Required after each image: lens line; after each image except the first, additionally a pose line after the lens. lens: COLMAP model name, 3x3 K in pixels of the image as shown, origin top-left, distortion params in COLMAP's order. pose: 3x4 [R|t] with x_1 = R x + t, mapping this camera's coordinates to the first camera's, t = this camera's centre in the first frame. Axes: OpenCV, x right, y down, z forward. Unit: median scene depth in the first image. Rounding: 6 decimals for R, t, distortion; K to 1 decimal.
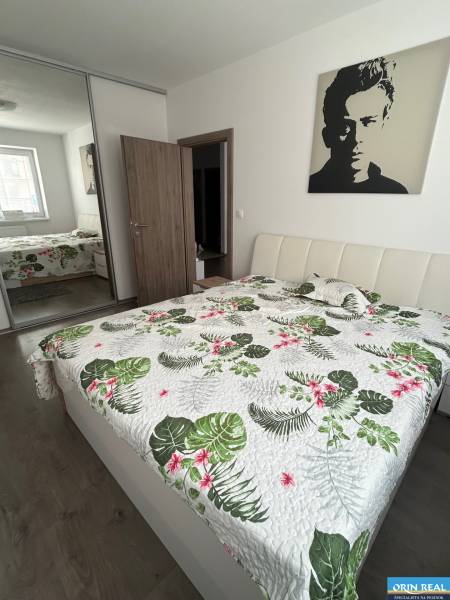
lens RADIAL K [[296.8, 0, 231.3], [0, 296.8, 303.7], [0, 0, 1]] dist [0.003856, -0.000144]
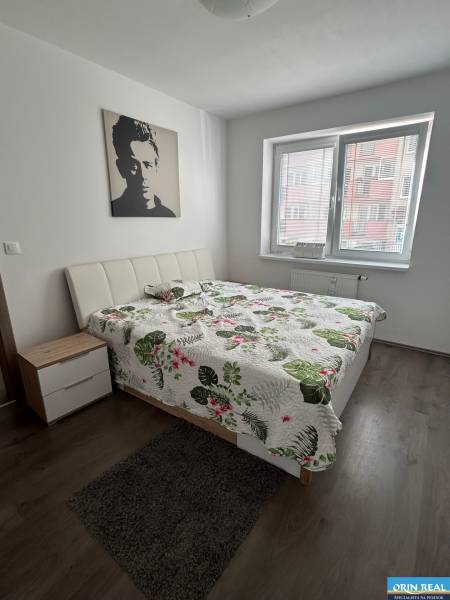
lens RADIAL K [[296.8, 0, 226.6], [0, 296.8, 302.5], [0, 0, 1]] dist [0.003856, -0.000144]
pose [[-0.151917, -0.256086, 0.954642, -1.041605], [0.369780, 0.880986, 0.295172, -0.329999], [-0.916616, 0.397849, -0.039141, 0.974843]]
